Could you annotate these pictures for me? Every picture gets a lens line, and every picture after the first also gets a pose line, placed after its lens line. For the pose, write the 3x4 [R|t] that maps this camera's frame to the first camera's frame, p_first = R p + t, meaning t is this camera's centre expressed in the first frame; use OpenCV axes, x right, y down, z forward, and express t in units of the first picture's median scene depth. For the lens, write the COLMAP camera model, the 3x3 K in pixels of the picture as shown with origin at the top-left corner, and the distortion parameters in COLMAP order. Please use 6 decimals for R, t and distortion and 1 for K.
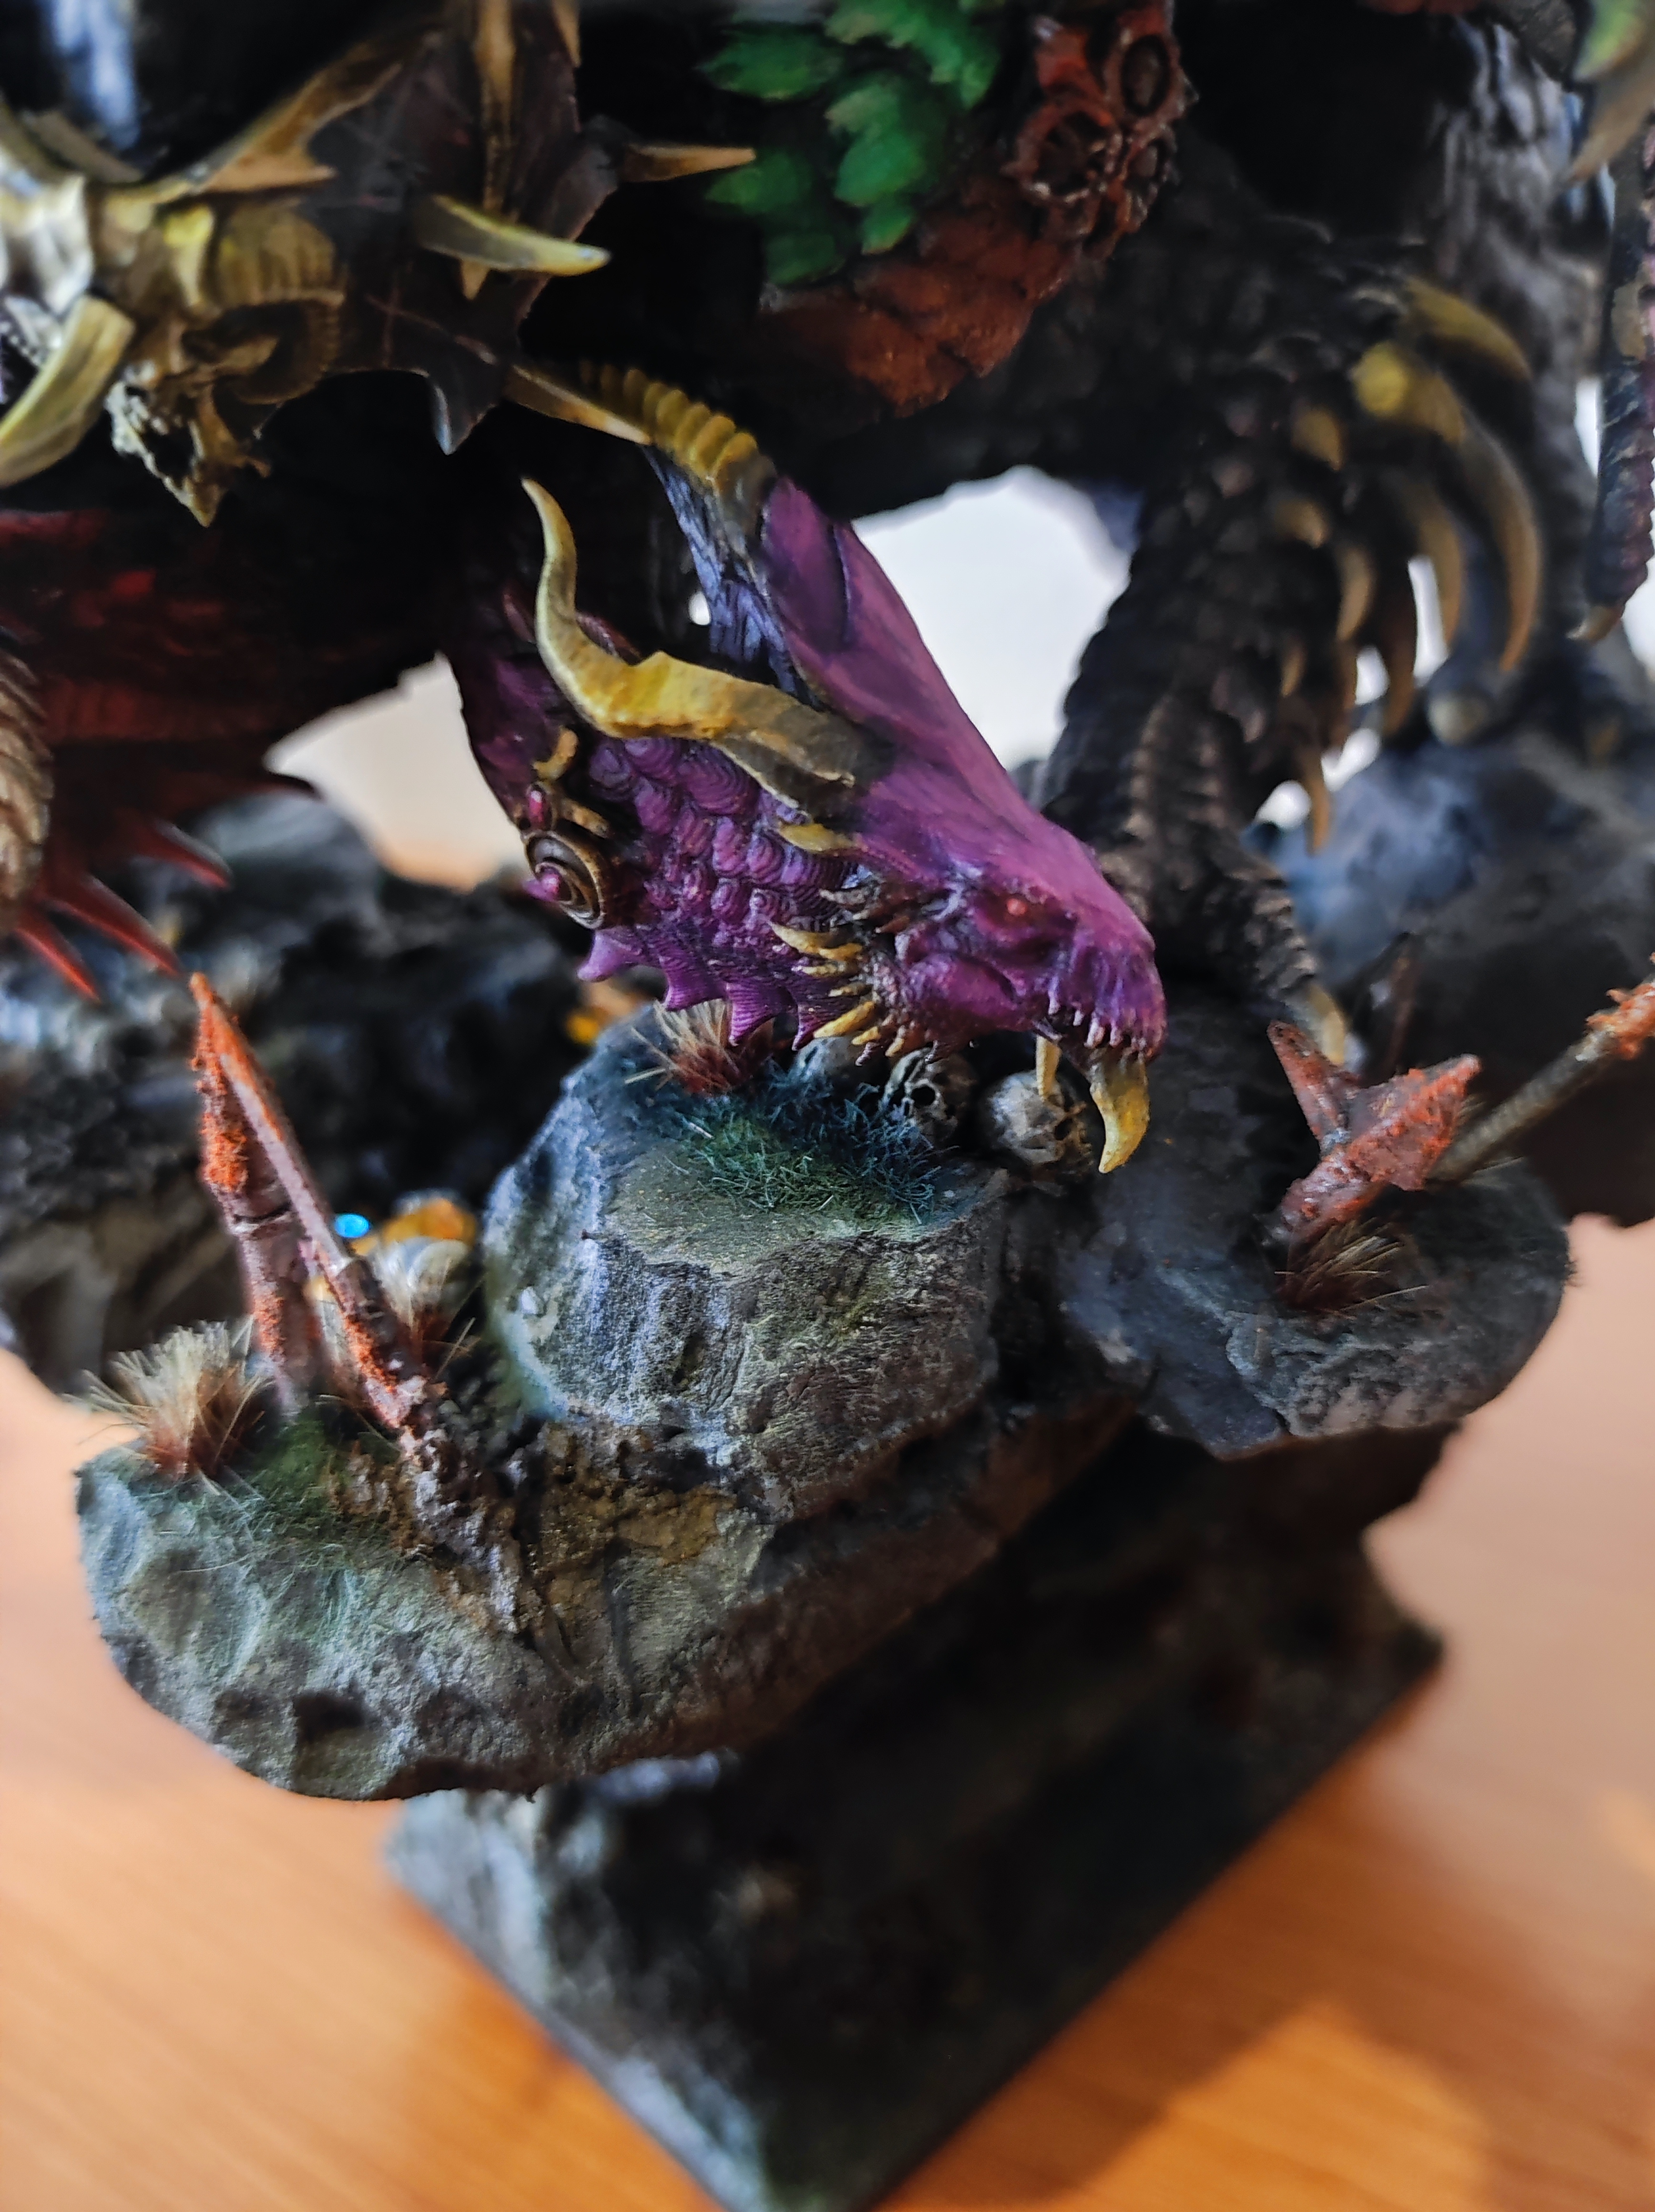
lens RADIAL K [[1745.7, 0, 803.6], [0, 1745.7, 1100.7], [0, 0, 1]] dist [-0.061497, 0.013299]
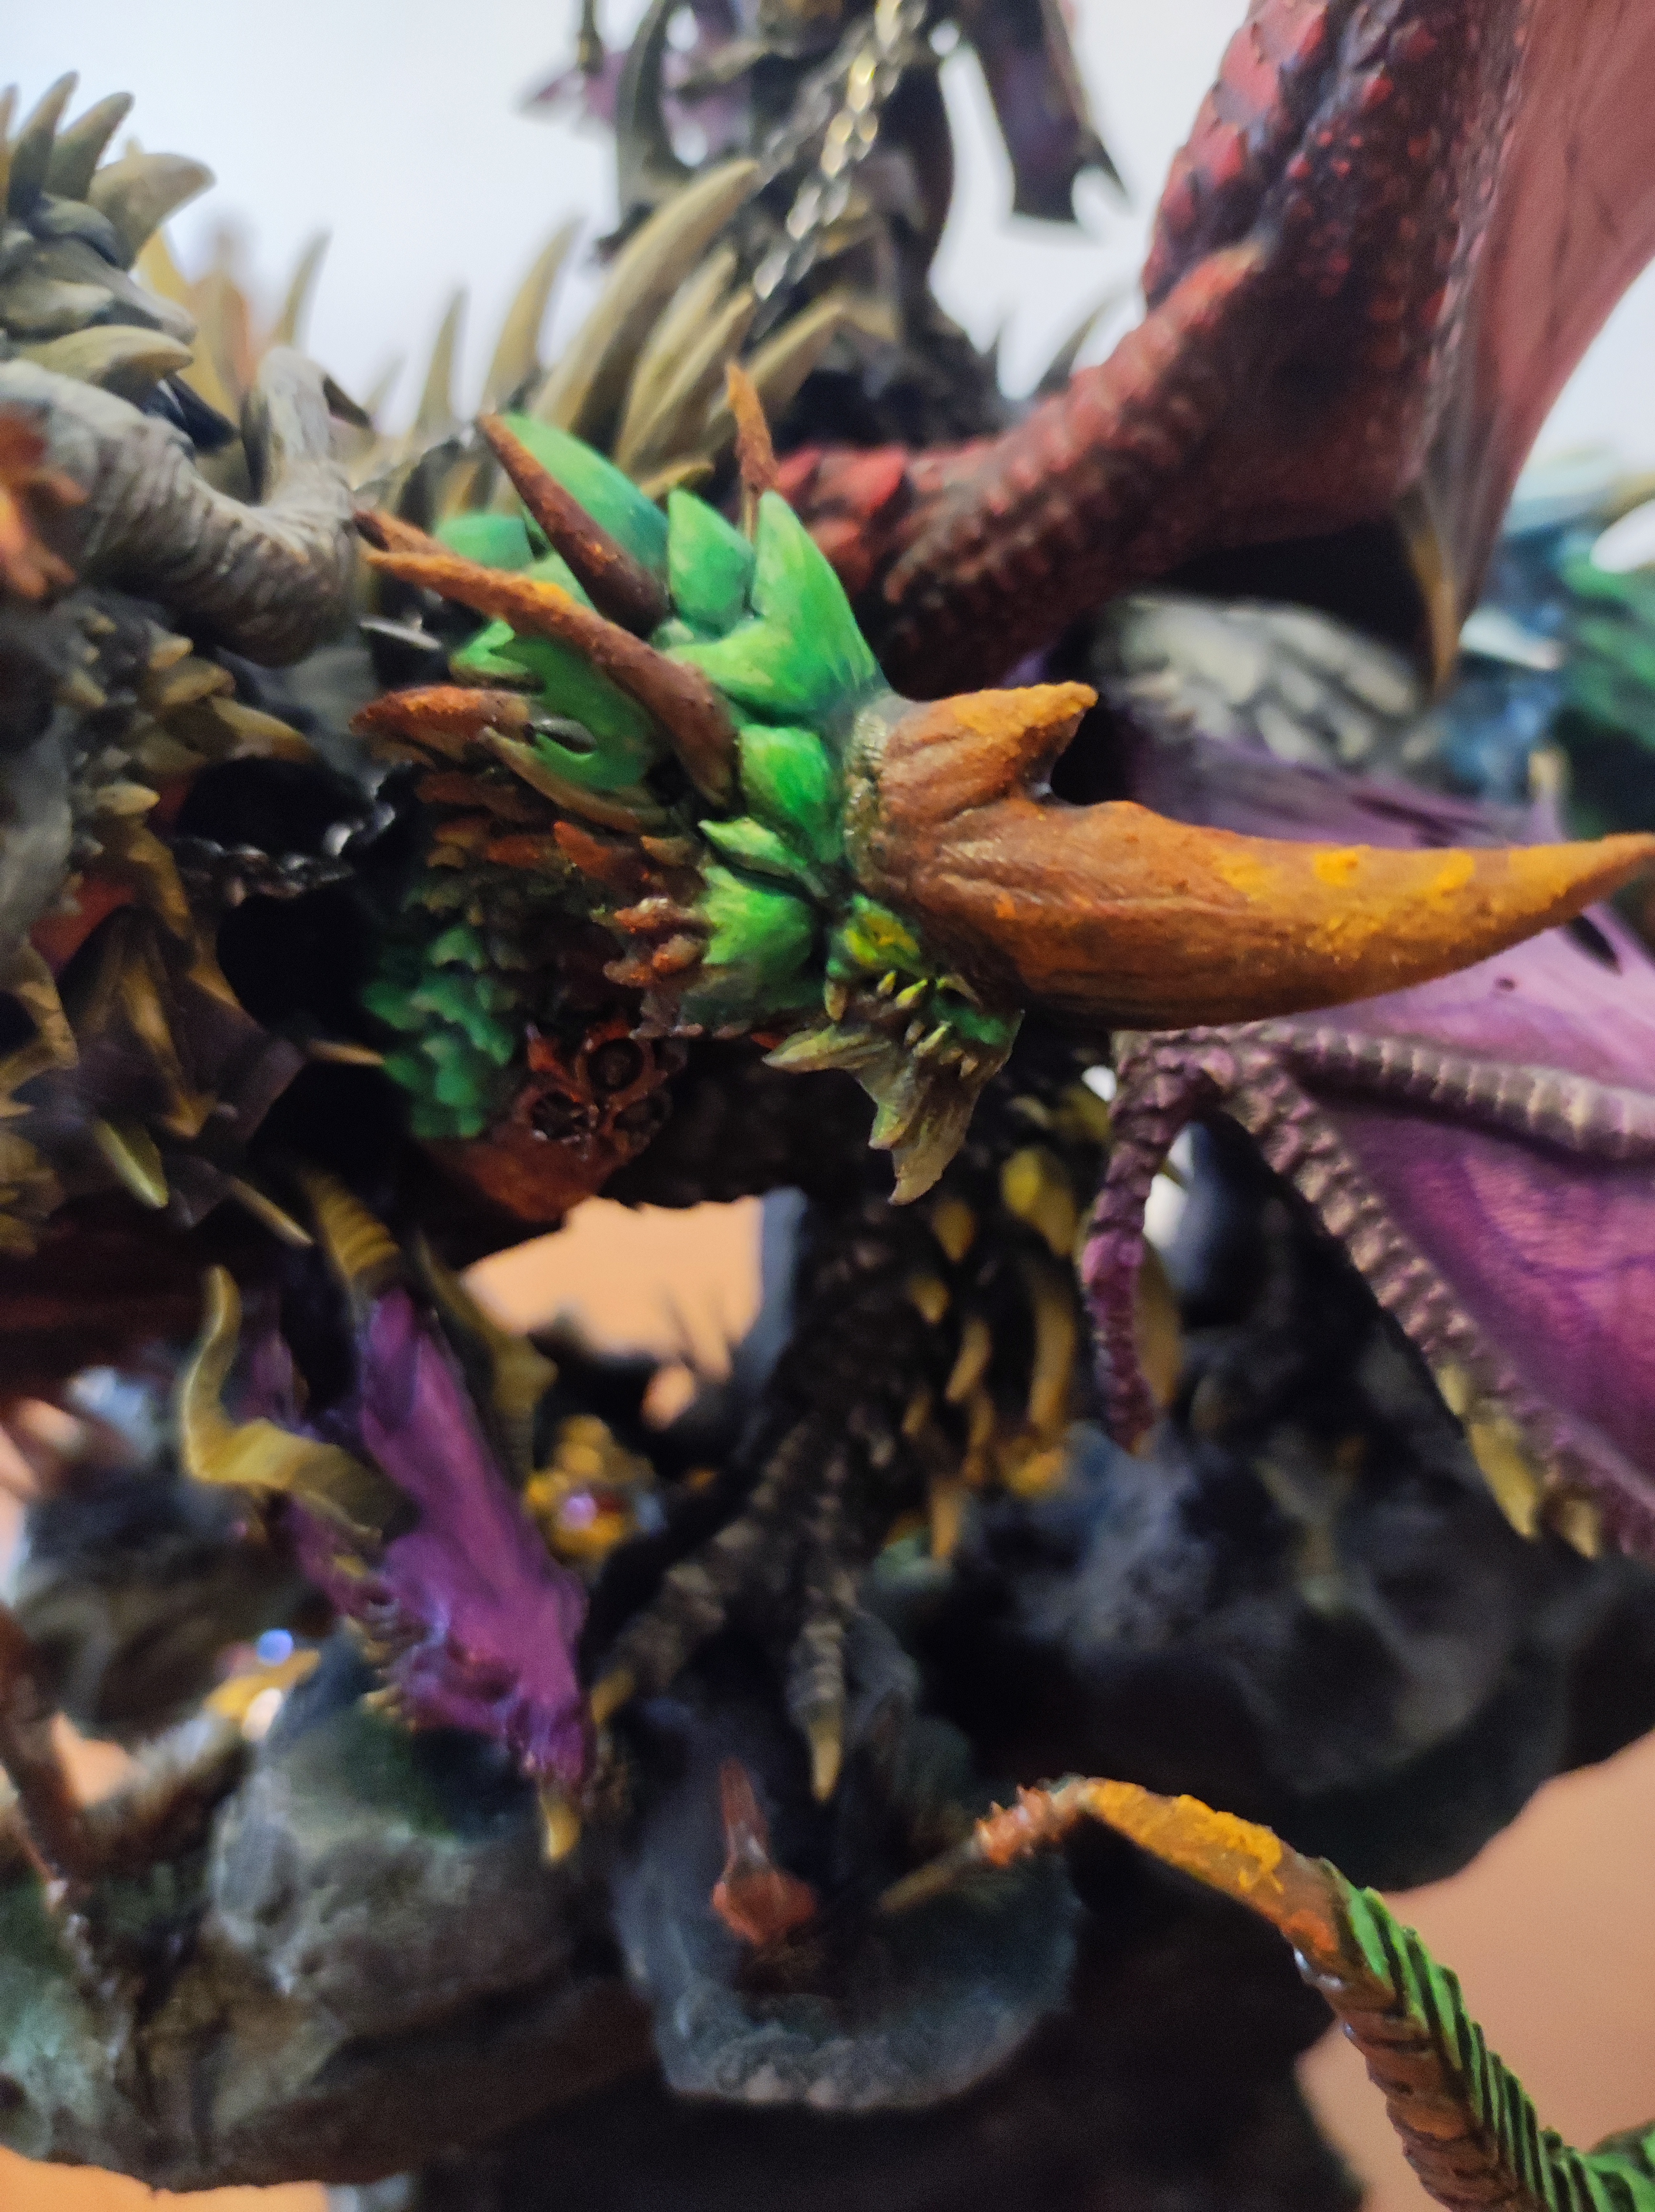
lens RADIAL K [[1745.7, 0, 830.6], [0, 1745.7, 1132.4], [0, 0, 1]] dist [-0.061497, 0.013299]
pose [[0.953293, 0.133604, -0.270891, 0.599418], [-0.154960, 0.986160, -0.058947, -0.411326], [0.259266, 0.098171, 0.960804, -0.189738]]
